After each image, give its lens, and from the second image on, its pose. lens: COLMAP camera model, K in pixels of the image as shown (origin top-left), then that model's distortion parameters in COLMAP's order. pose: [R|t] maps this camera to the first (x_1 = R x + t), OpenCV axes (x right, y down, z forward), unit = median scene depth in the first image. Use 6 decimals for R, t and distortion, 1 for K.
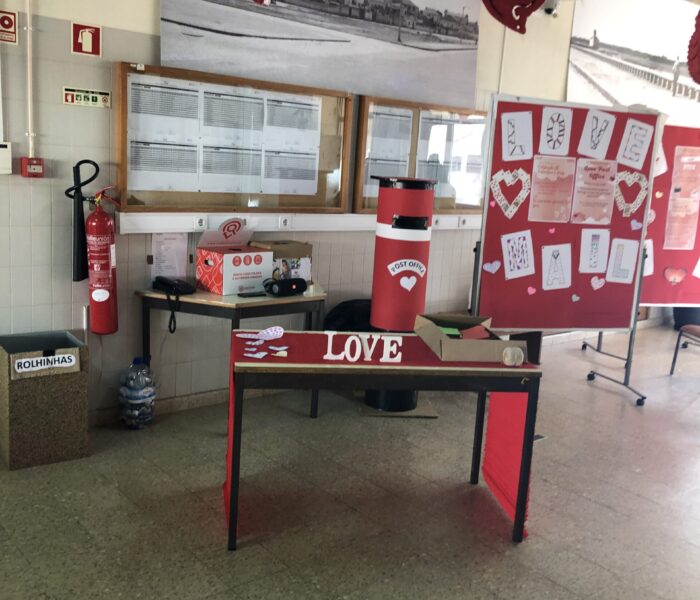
lens RADIAL K [[781.3, 0, 332.2], [0, 781.3, 297.2], [0, 0, 1]] dist [0.081725, -0.343019]
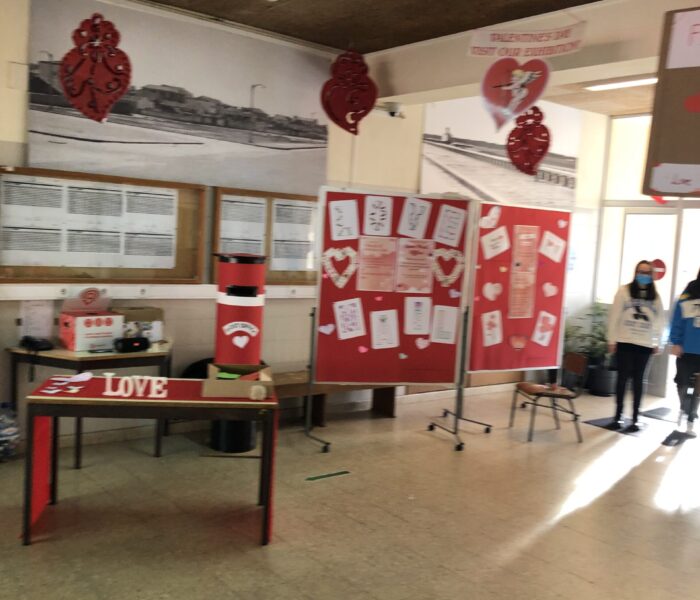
lens RADIAL K [[781.3, 0, 332.2], [0, 781.3, 297.2], [0, 0, 1]] dist [0.081725, -0.343019]
pose [[0.999775, -0.003461, -0.020937, 0.240263], [0.001404, 0.995237, -0.097476, 0.028260], [0.021175, 0.097425, 0.995018, -0.174696]]
